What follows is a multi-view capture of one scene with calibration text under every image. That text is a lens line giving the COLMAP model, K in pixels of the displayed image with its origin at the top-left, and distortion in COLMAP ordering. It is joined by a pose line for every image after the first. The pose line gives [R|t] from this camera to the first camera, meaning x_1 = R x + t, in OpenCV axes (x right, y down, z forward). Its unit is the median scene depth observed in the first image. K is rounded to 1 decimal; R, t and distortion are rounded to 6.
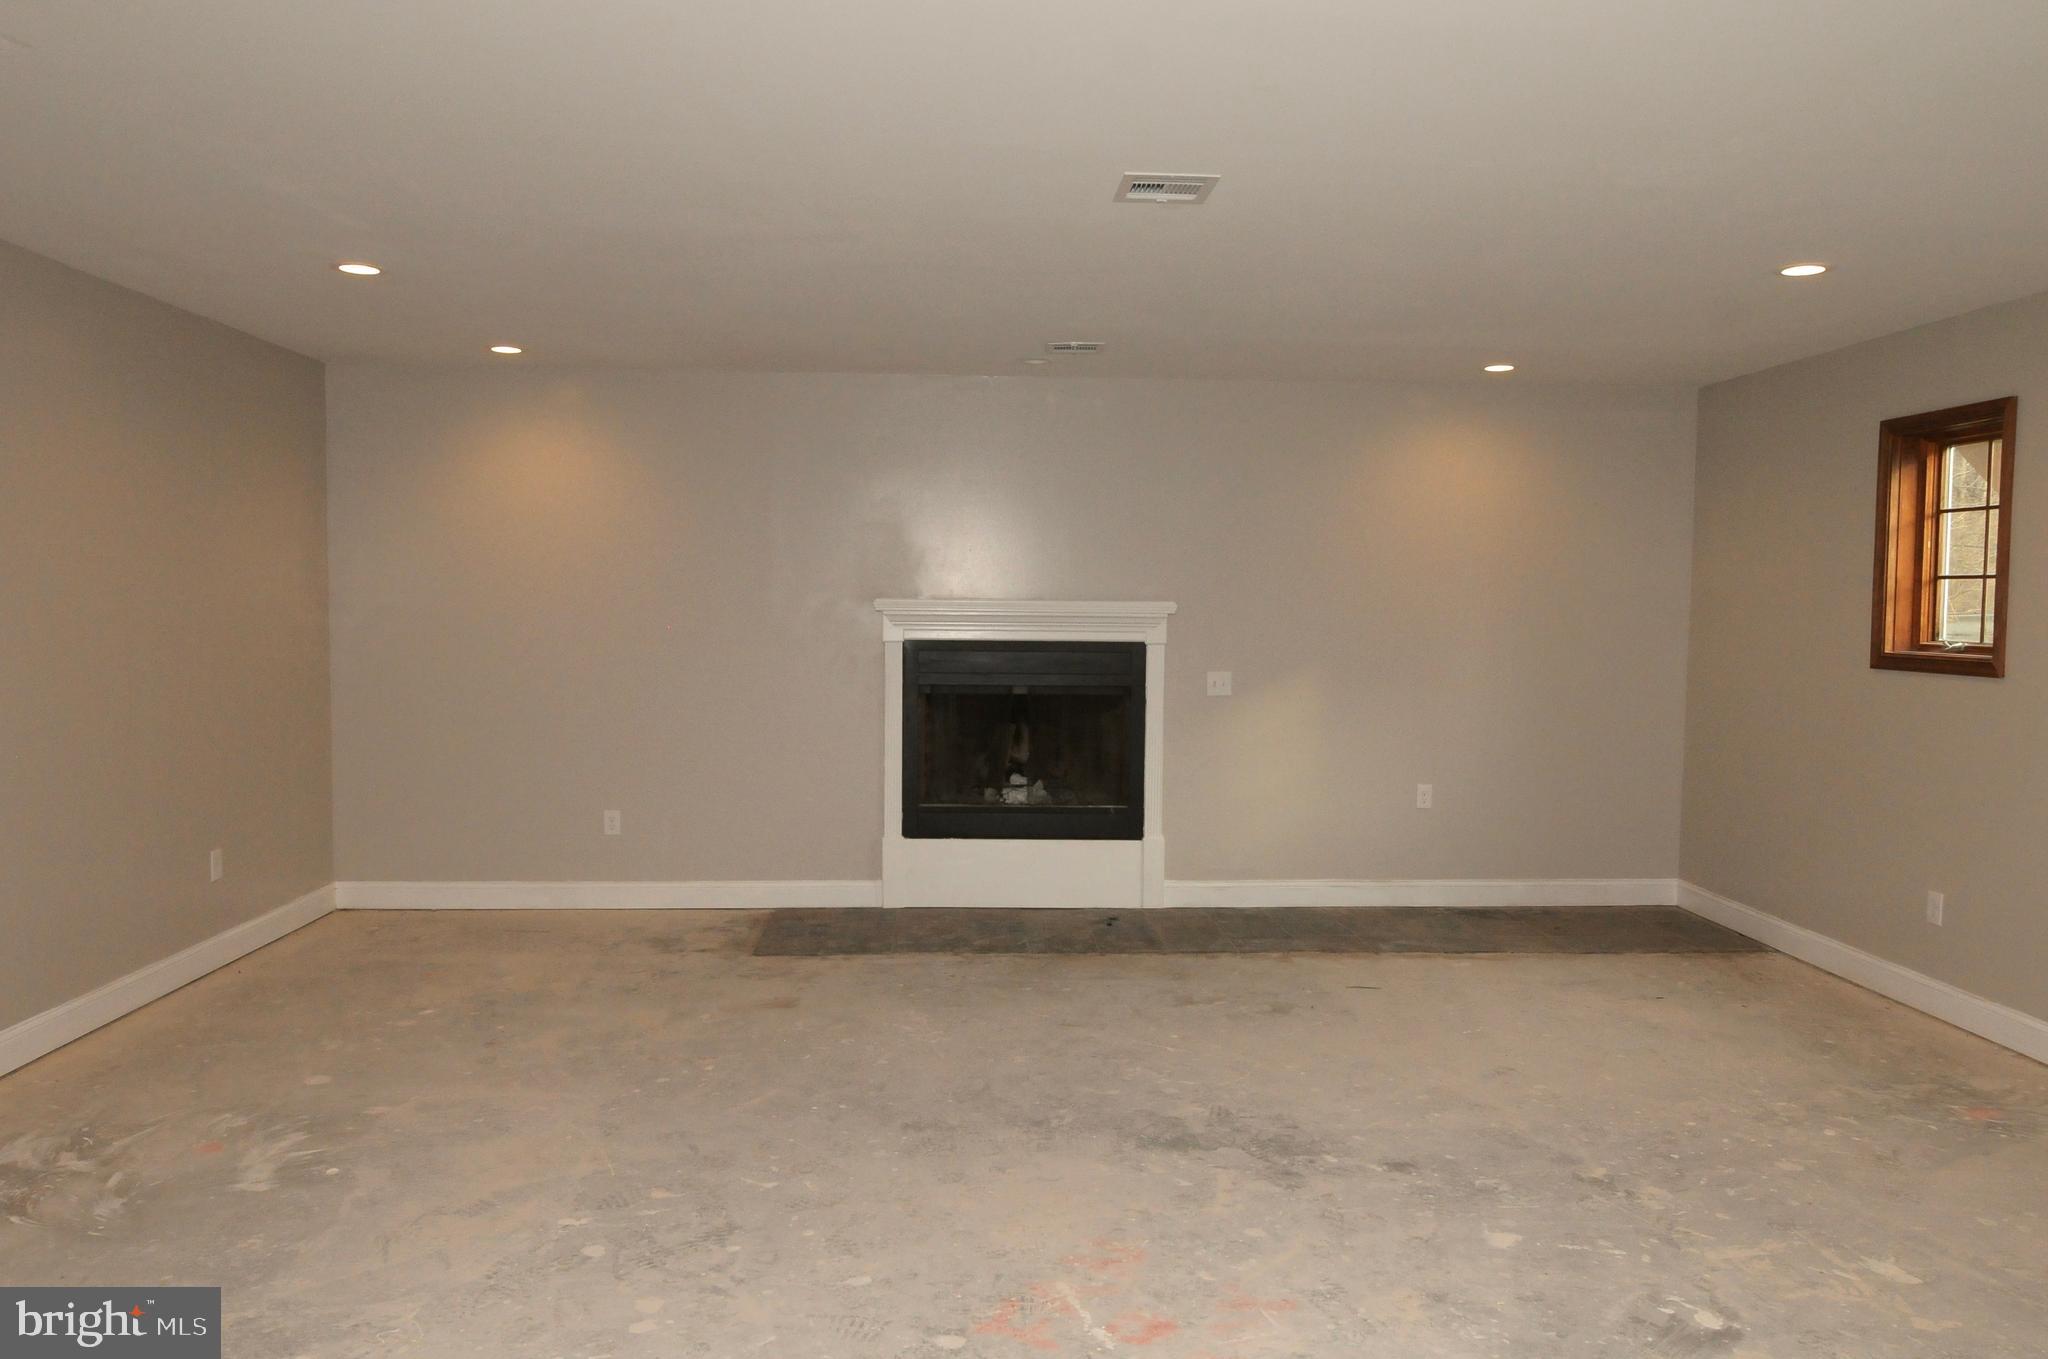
lens RADIAL K [[1412.4, 0, 1027.3], [0, 1412.4, 677.8], [0, 0, 1]] dist [0.020289, -0.000389]
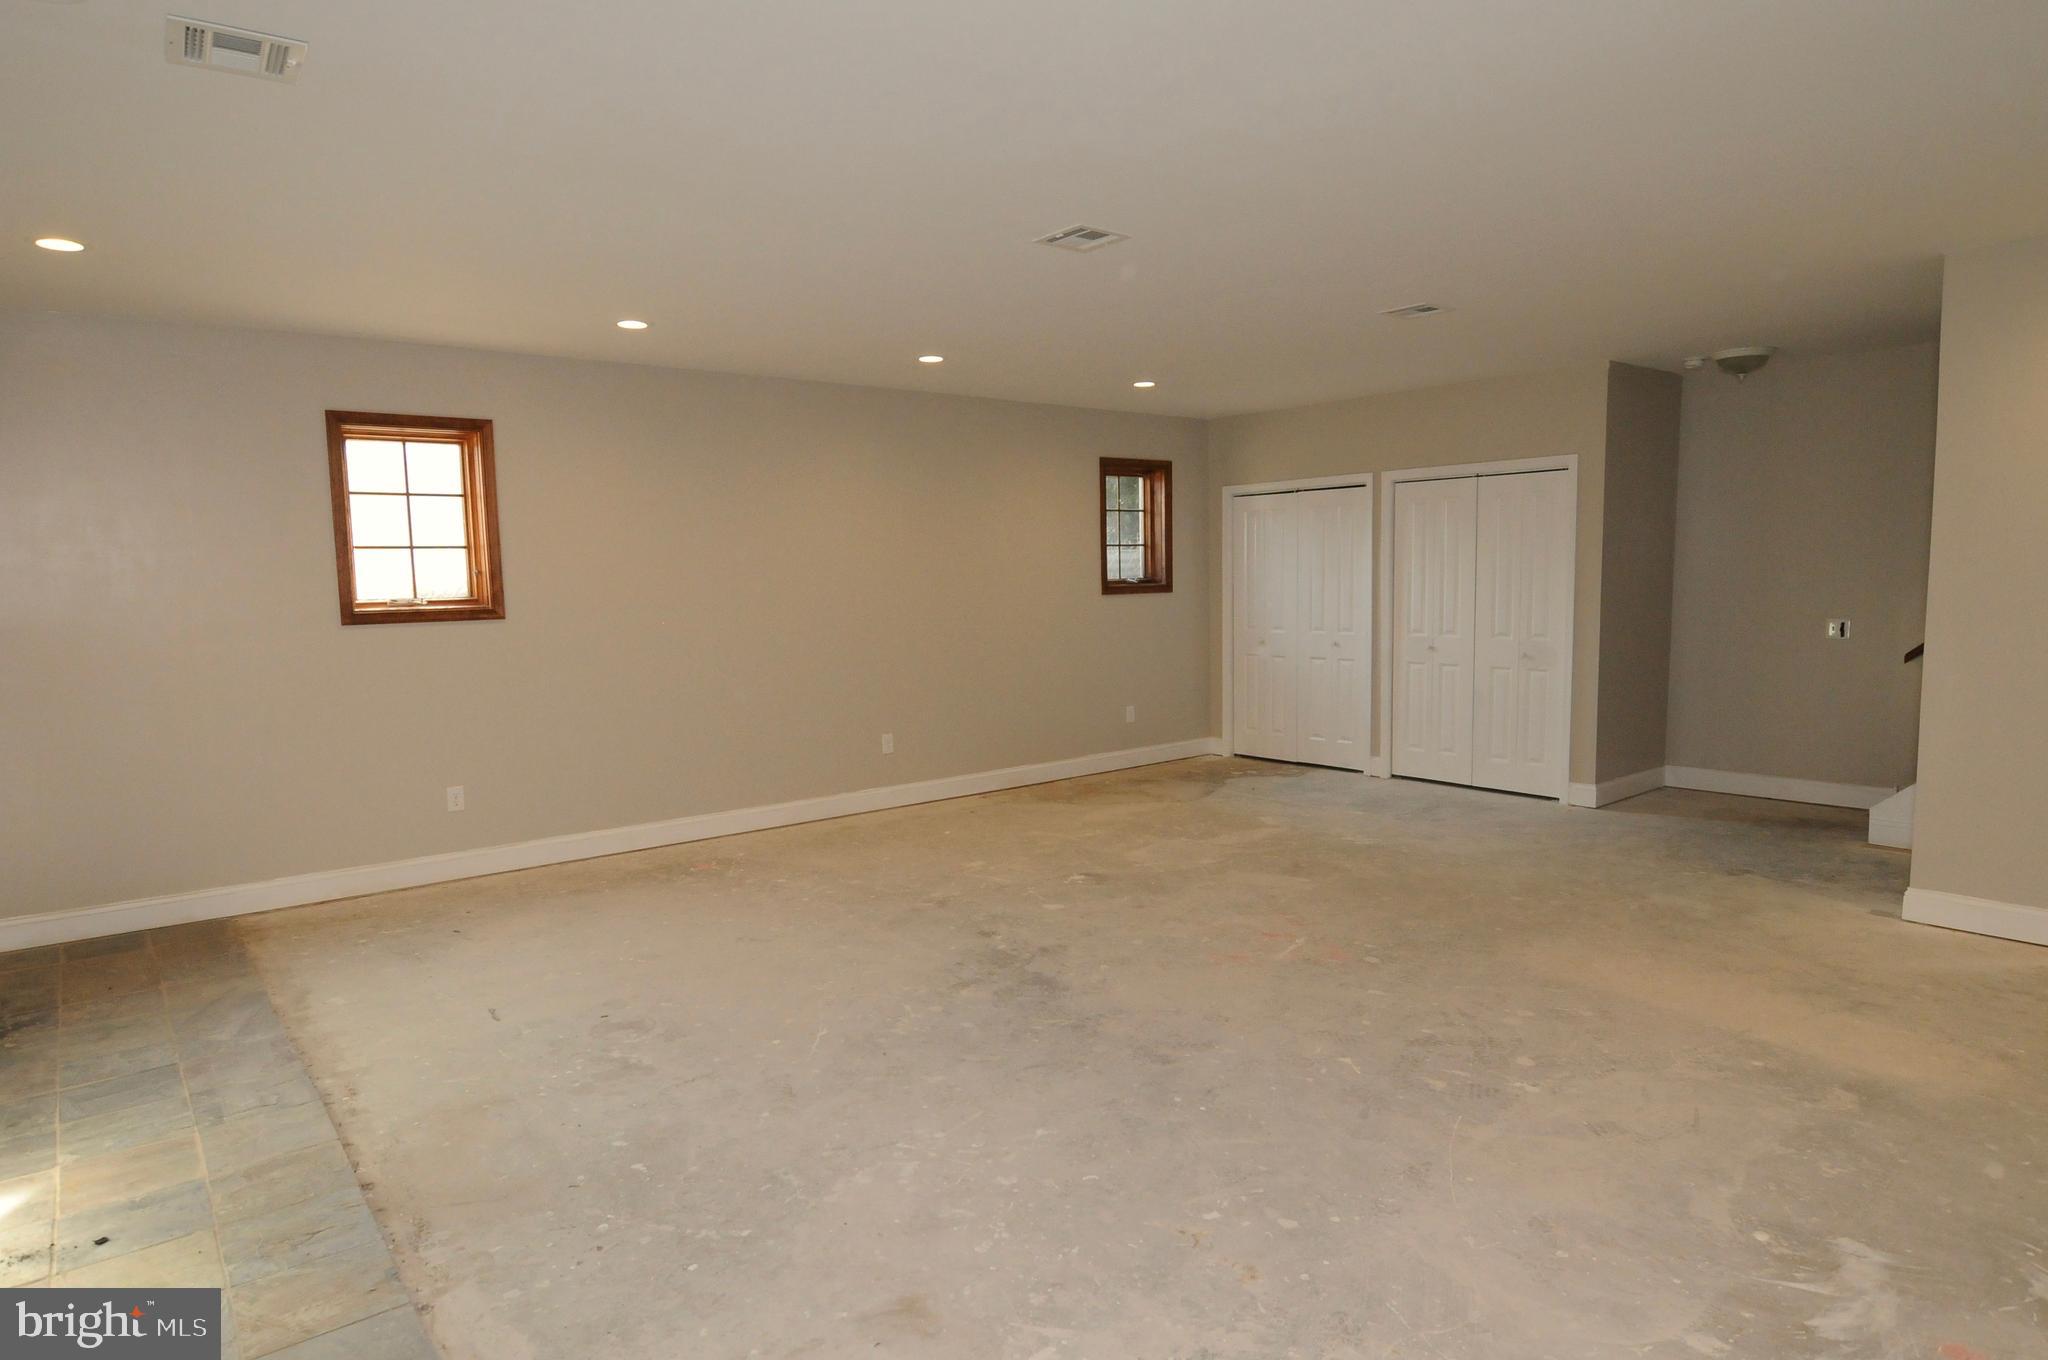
lens RADIAL K [[1135.2, 0, 1028.2], [0, 1135.2, 679.4], [0, 0, 1]] dist [-0.003785, -0.006197]
pose [[-0.573698, -0.076247, 0.815510, -0.730363], [0.058883, 0.989242, 0.133913, -0.081577], [-0.816948, 0.124846, -0.563036, 1.624011]]
